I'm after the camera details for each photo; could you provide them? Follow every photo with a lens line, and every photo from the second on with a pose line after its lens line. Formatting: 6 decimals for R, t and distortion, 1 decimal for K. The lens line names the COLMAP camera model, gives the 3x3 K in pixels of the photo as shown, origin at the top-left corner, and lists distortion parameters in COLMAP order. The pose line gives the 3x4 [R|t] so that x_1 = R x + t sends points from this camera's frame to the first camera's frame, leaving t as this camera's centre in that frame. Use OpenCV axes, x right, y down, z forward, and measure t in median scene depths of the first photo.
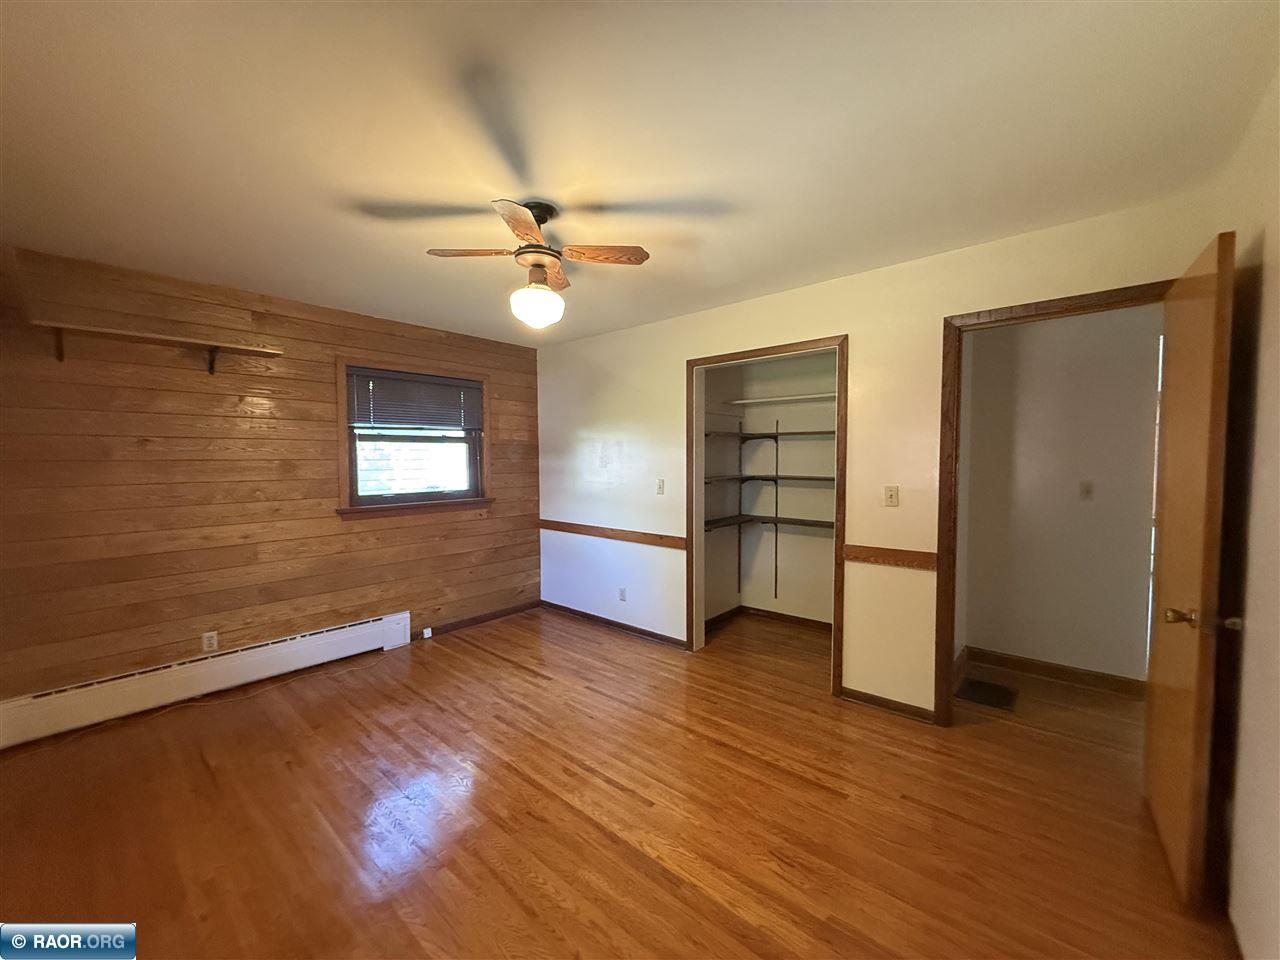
lens RADIAL K [[510.1, 0, 636.5], [0, 510.1, 481.0], [0, 0, 1]] dist [-0.000012, 0.000554]
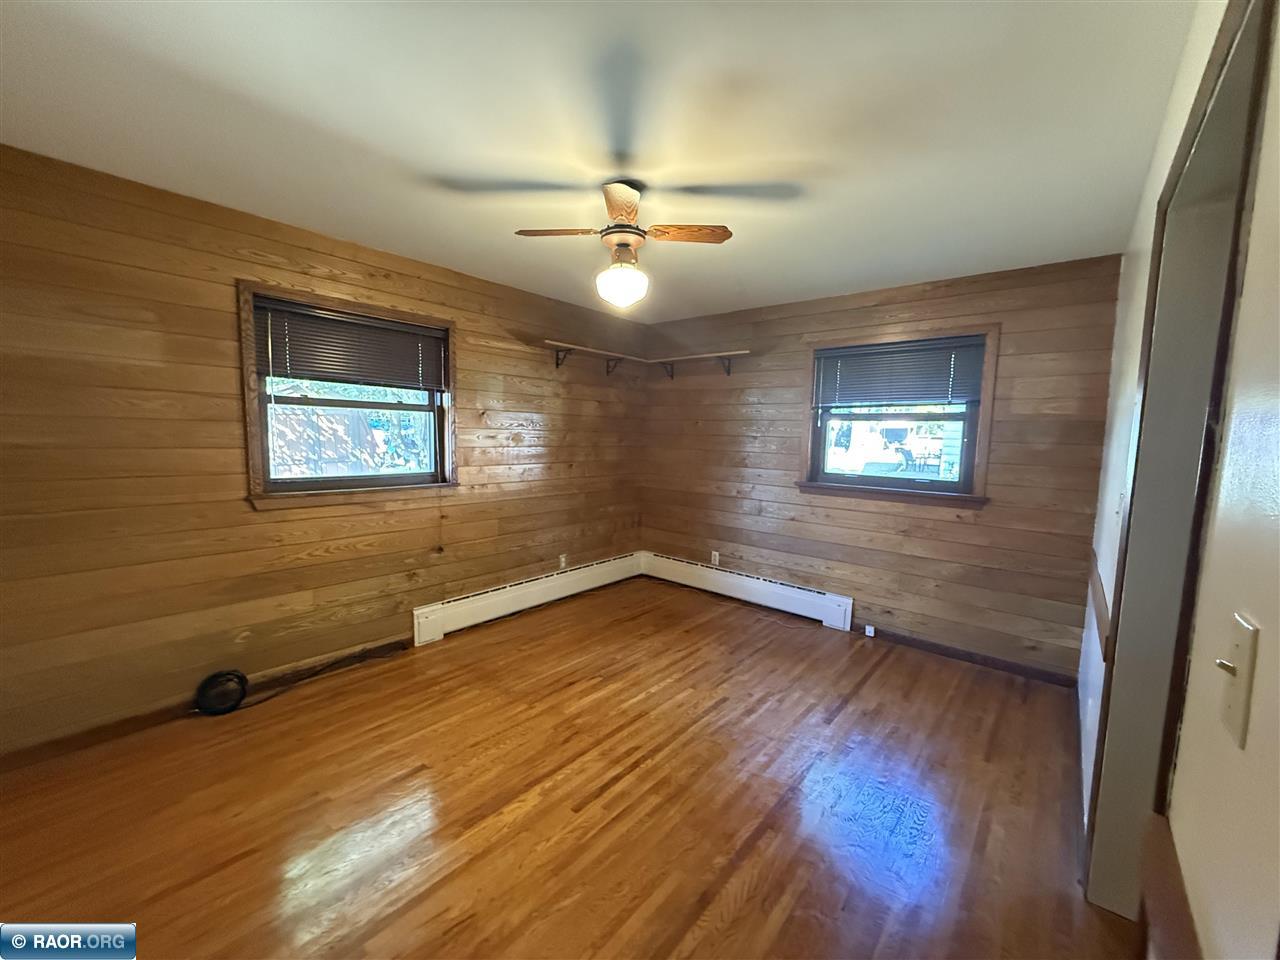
lens RADIAL K [[510.1, 0, 636.4], [0, 510.1, 482.0], [0, 0, 1]] dist [-0.000012, 0.000554]
pose [[0.013244, 0.101145, -0.994784, 0.610272], [-0.069647, 0.992548, 0.099991, -0.036588], [0.997484, 0.067960, 0.020190, 0.723922]]
